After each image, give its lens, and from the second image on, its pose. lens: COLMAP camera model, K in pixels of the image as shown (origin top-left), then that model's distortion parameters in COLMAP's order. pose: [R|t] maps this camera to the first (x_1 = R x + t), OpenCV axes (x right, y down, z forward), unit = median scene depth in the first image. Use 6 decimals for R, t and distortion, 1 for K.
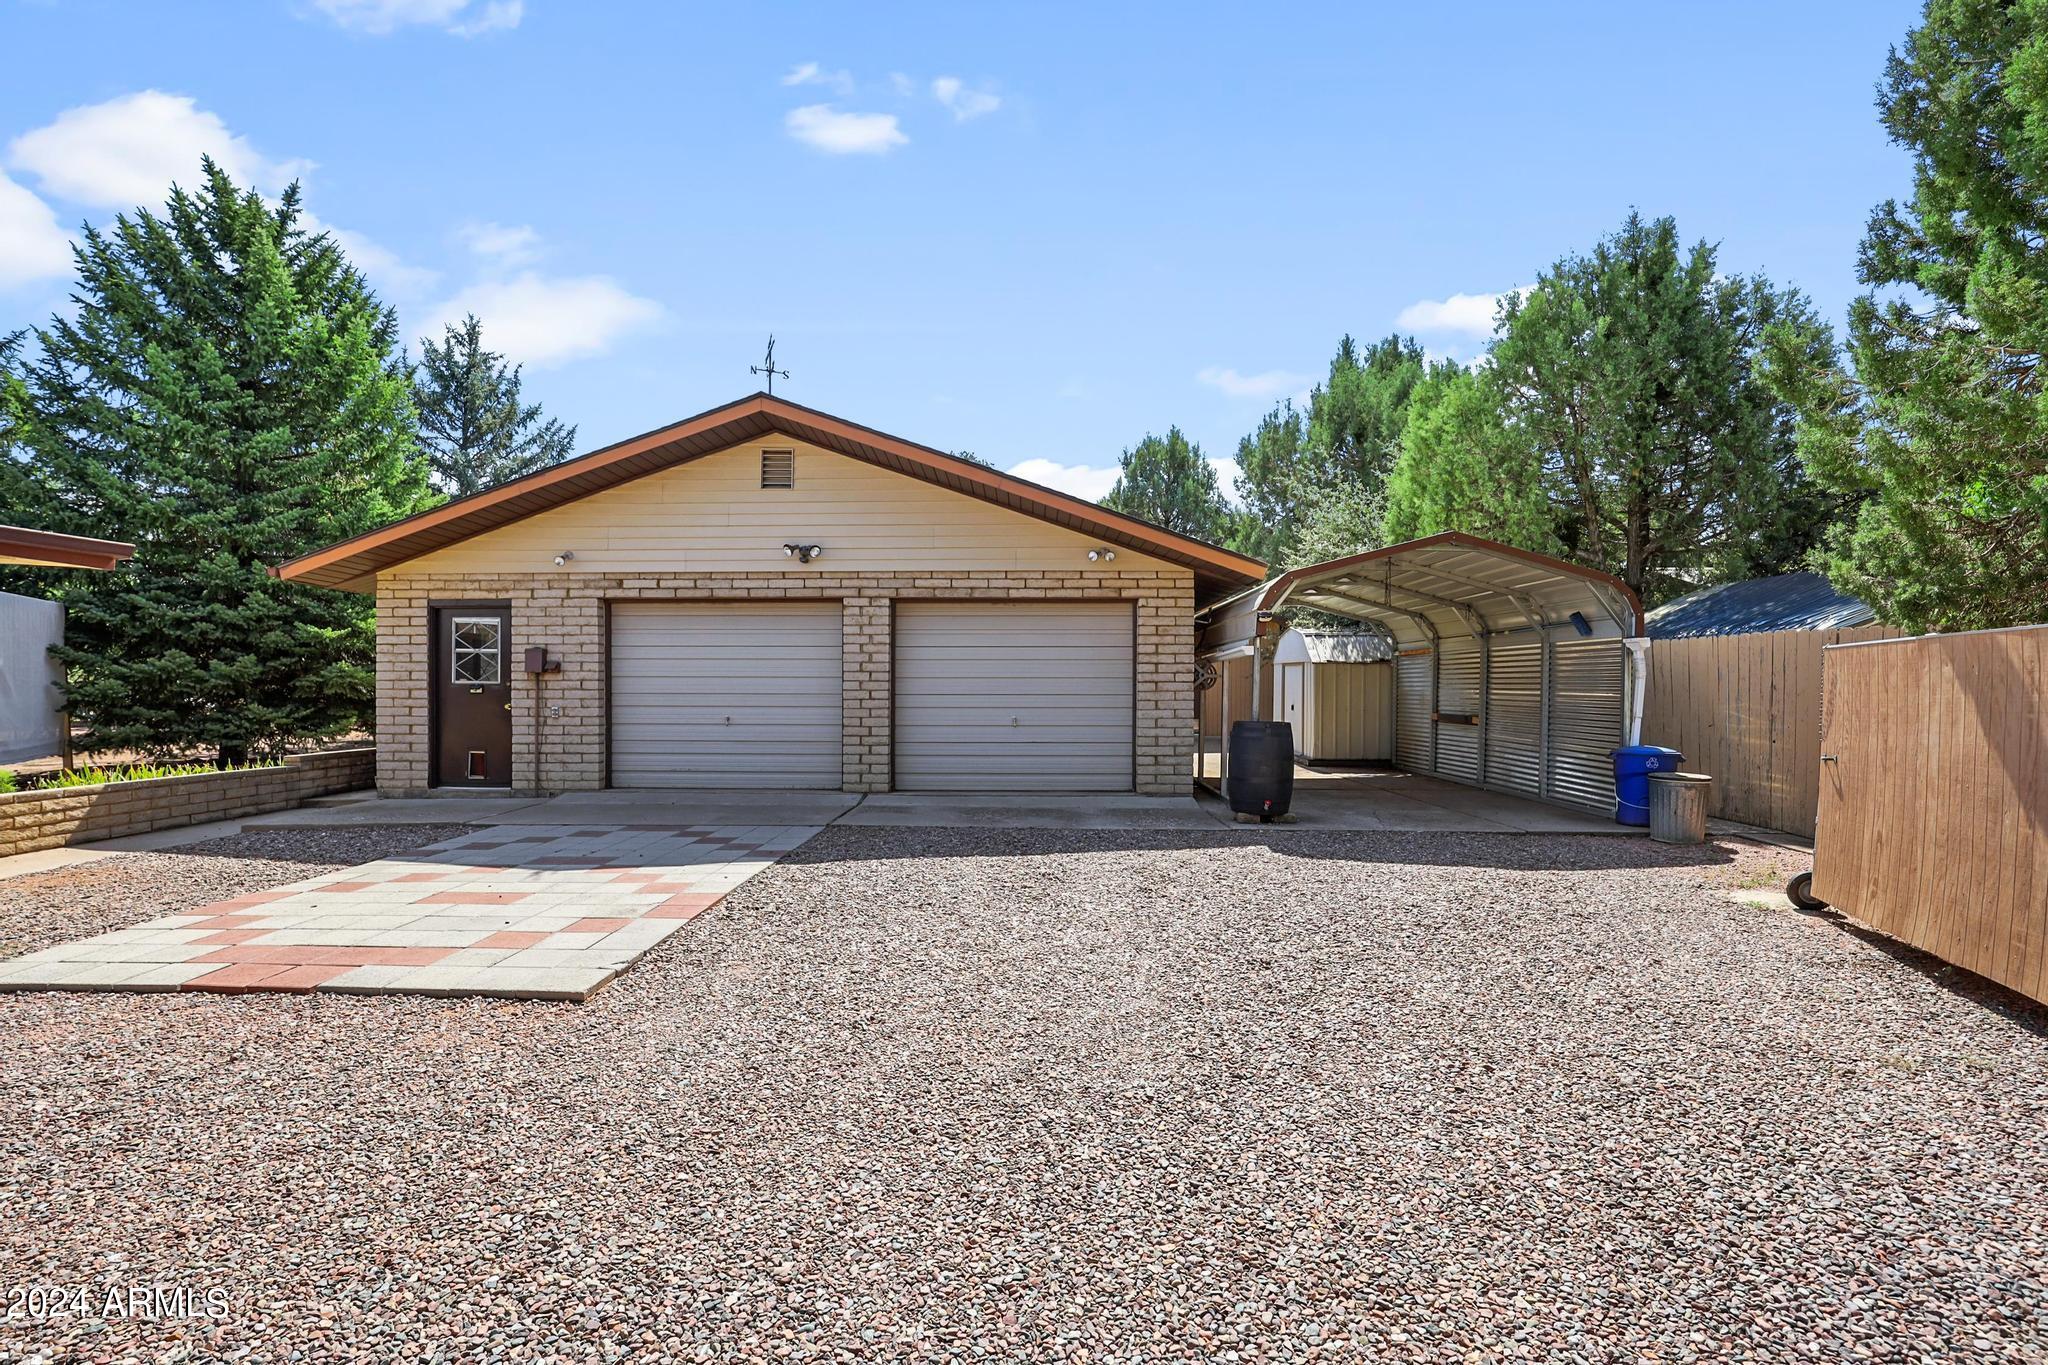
lens RADIAL K [[945.1, 0, 1015.3], [0, 945.1, 690.5], [0, 0, 1]] dist [-0.026499, 0.000513]
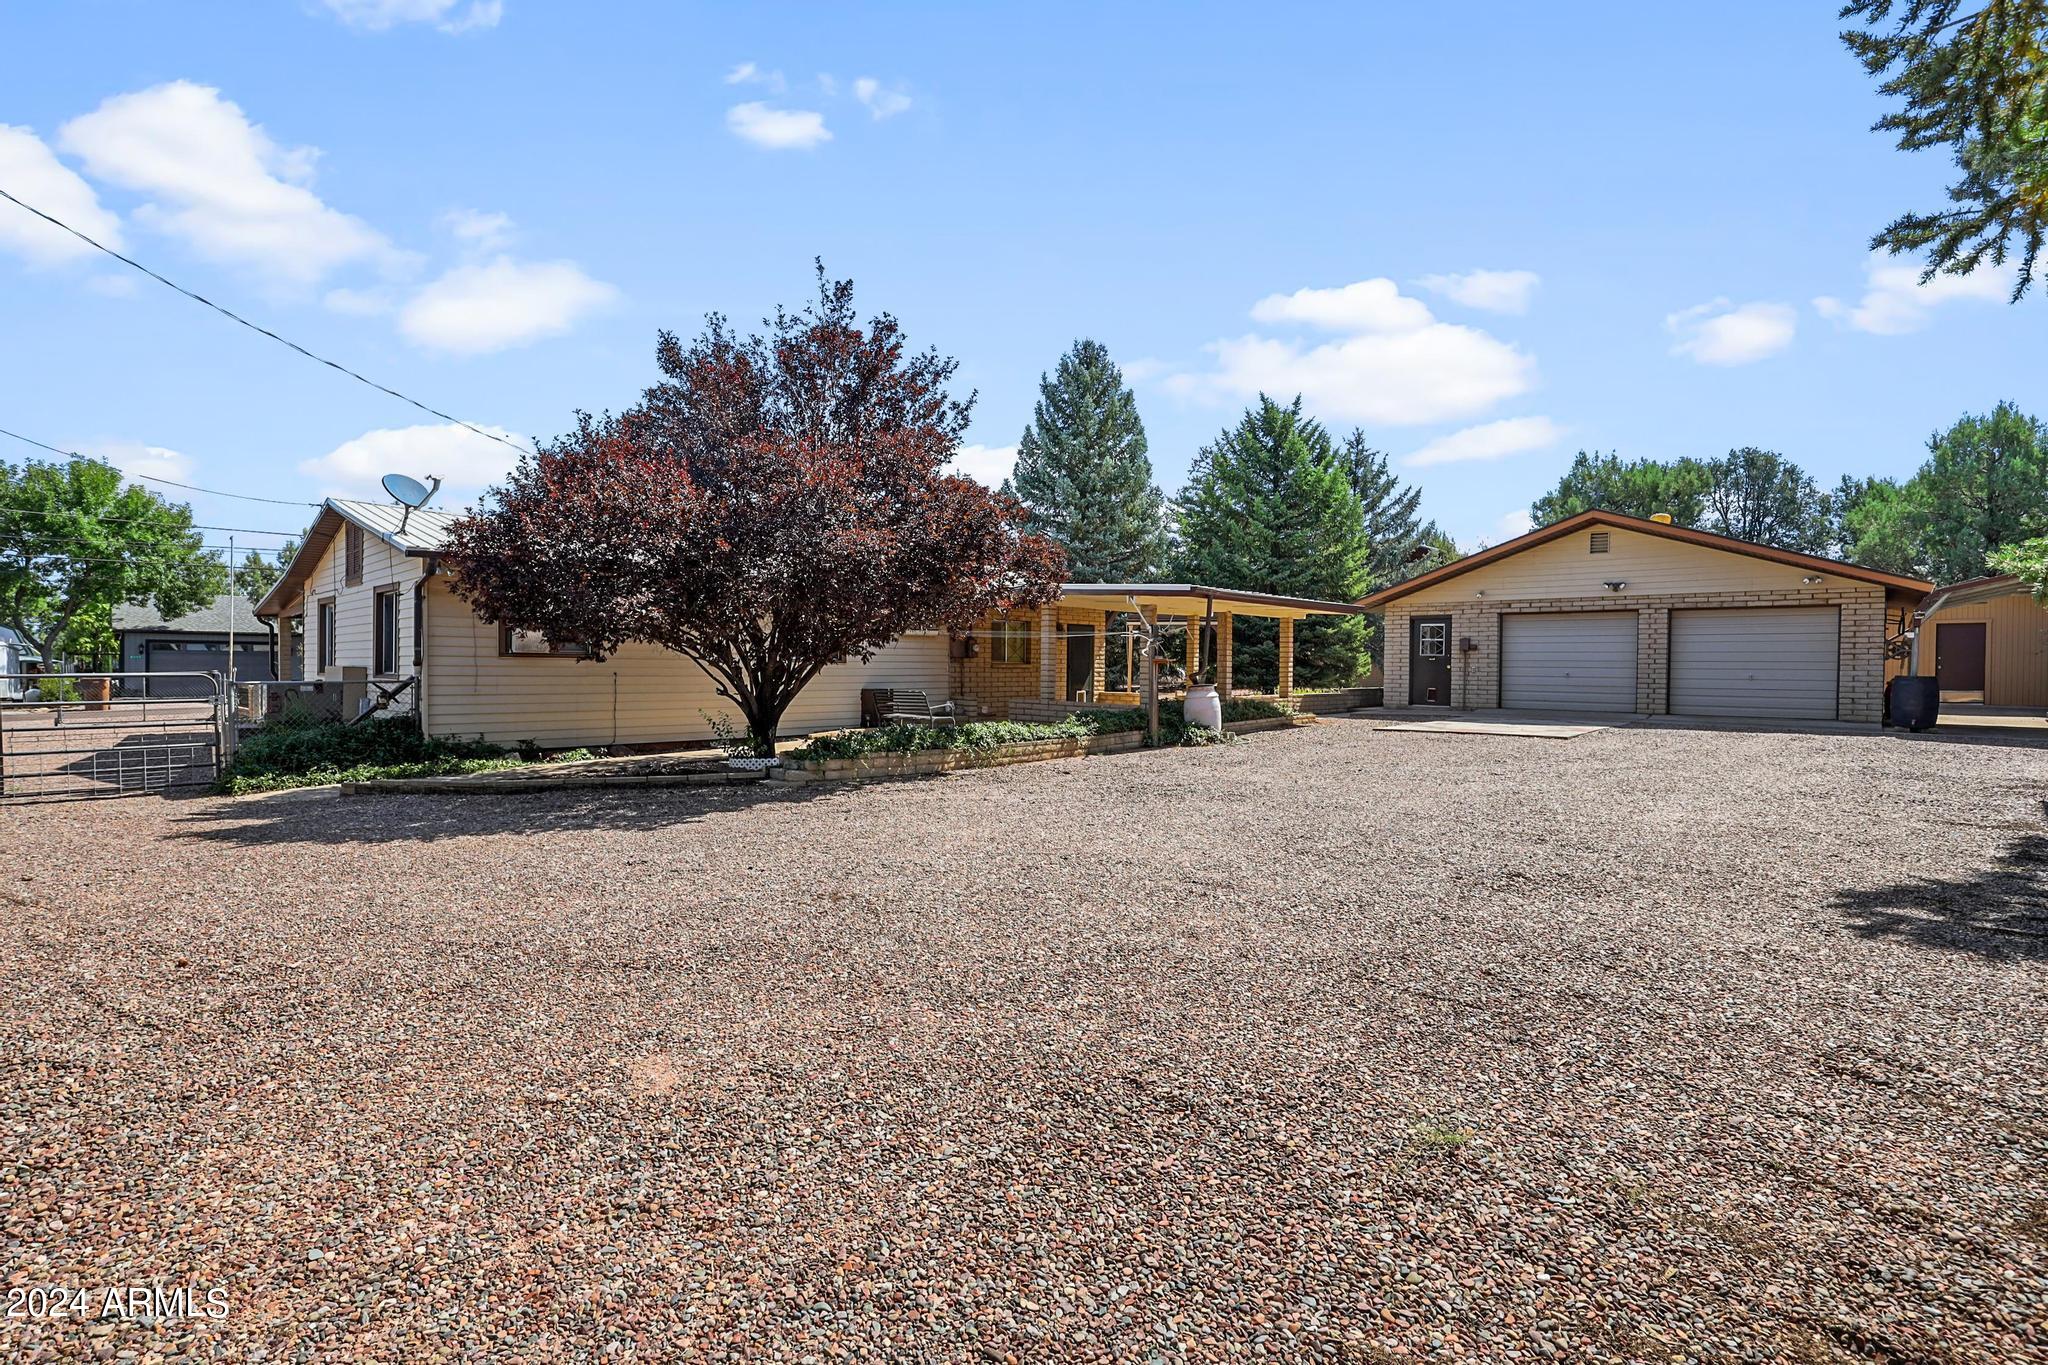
lens RADIAL K [[945.1, 0, 1015.3], [0, 945.1, 690.5], [0, 0, 1]] dist [-0.026499, 0.000513]
pose [[0.741056, 0.021209, -0.671108, 0.144041], [-0.007027, 0.999691, 0.023833, 0.026594], [0.671406, -0.012946, 0.740977, -1.185348]]
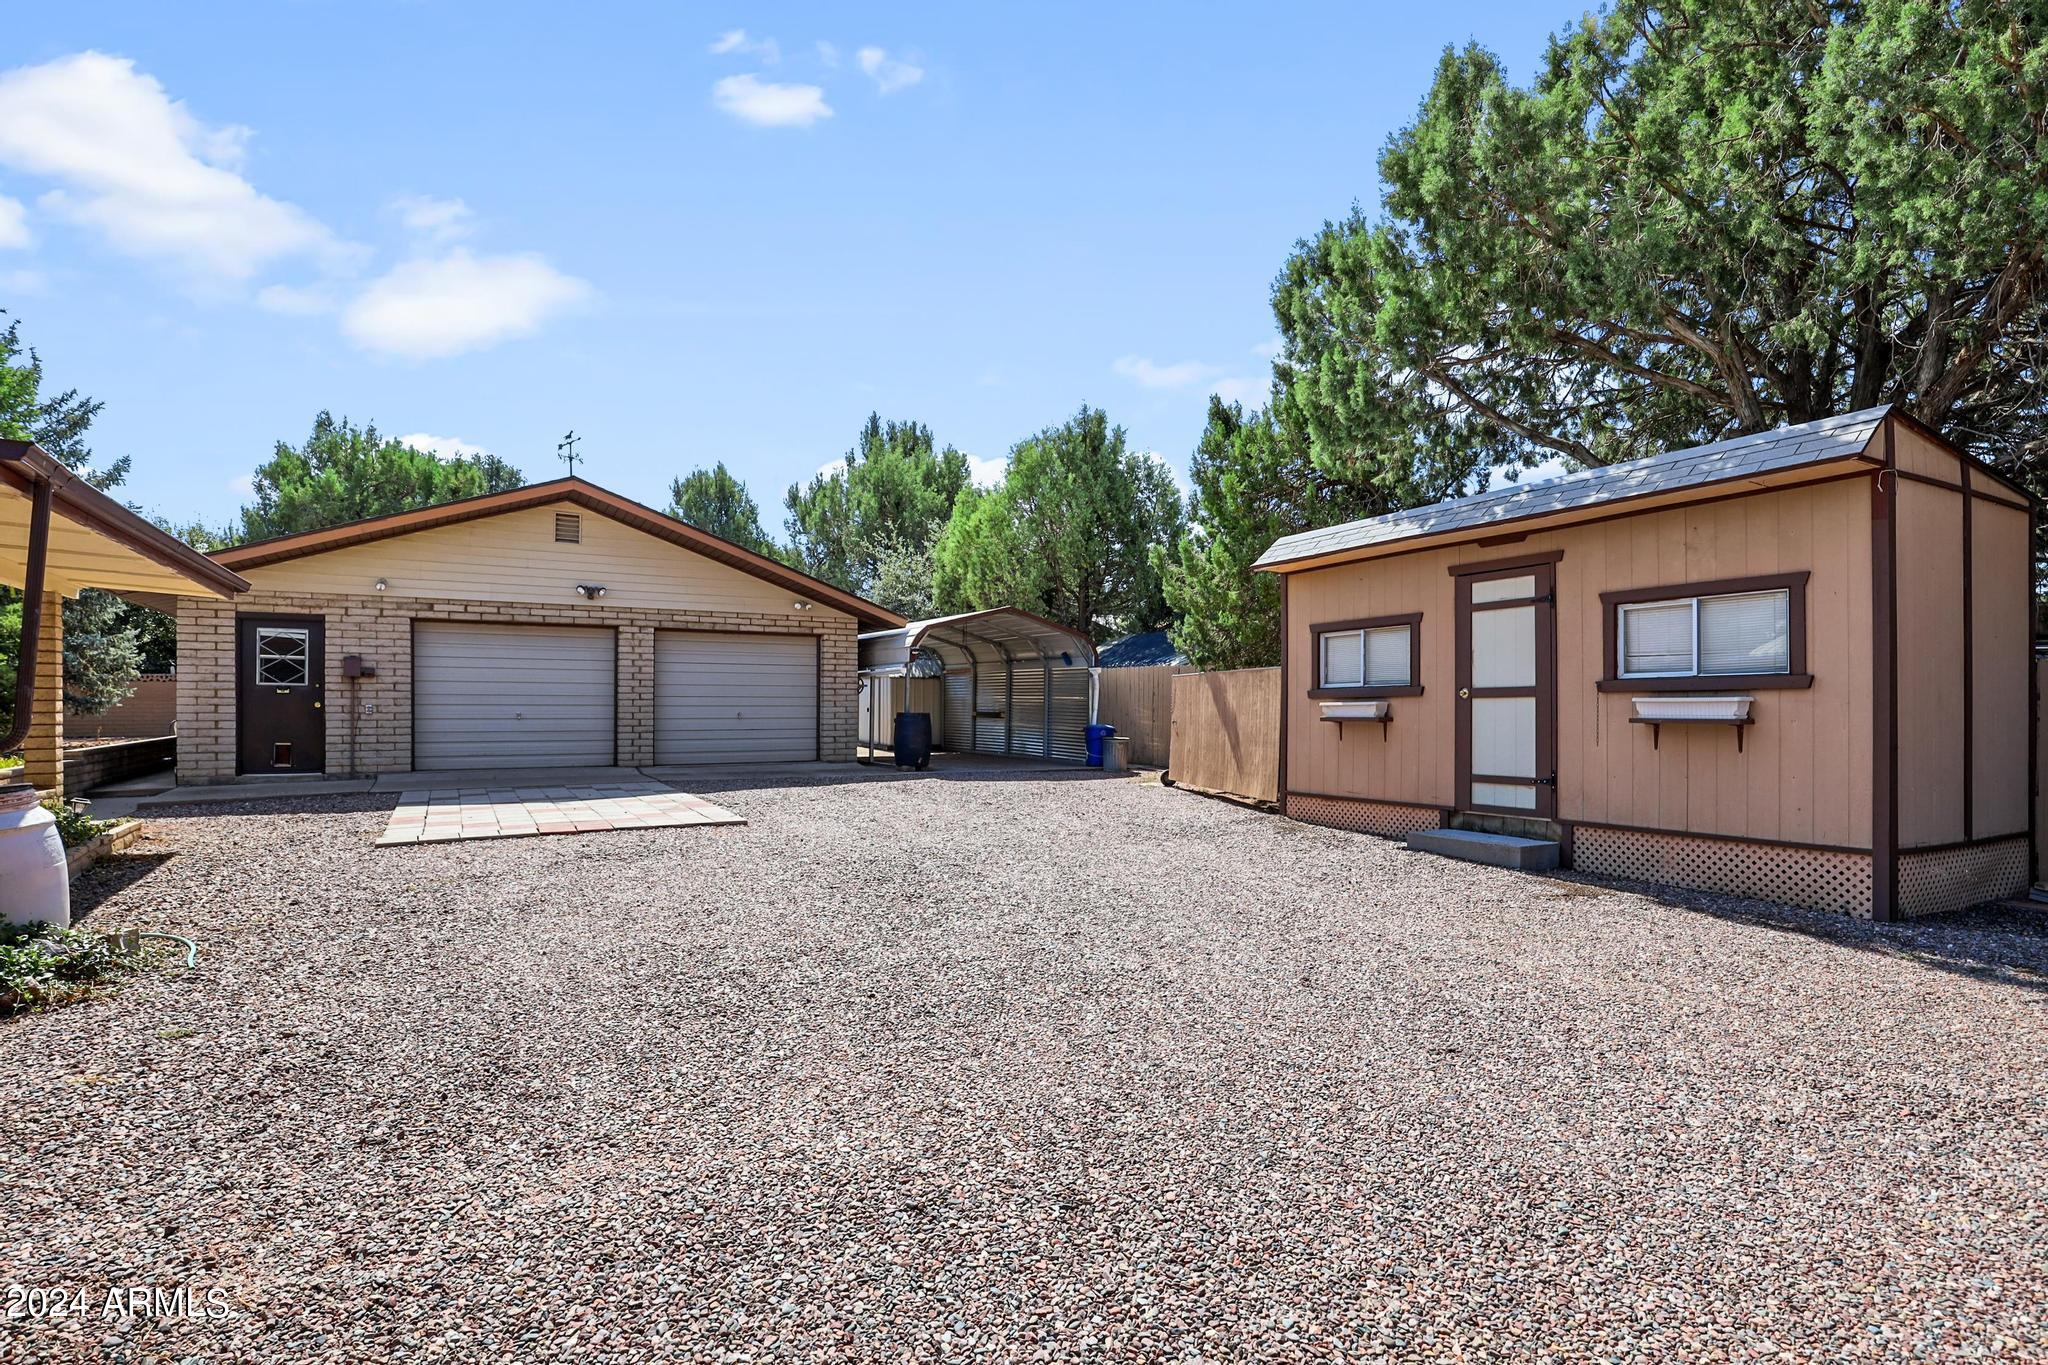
lens RADIAL K [[1014.3, 0, 990.9], [0, 1014.3, 690.9], [0, 0, 1]] dist [-0.002038, -0.000498]
pose [[0.860958, 0.008274, 0.508609, -0.463215], [-0.001718, 0.999909, -0.013358, 0.015345], [-0.508674, 0.010627, 0.860894, -0.545975]]
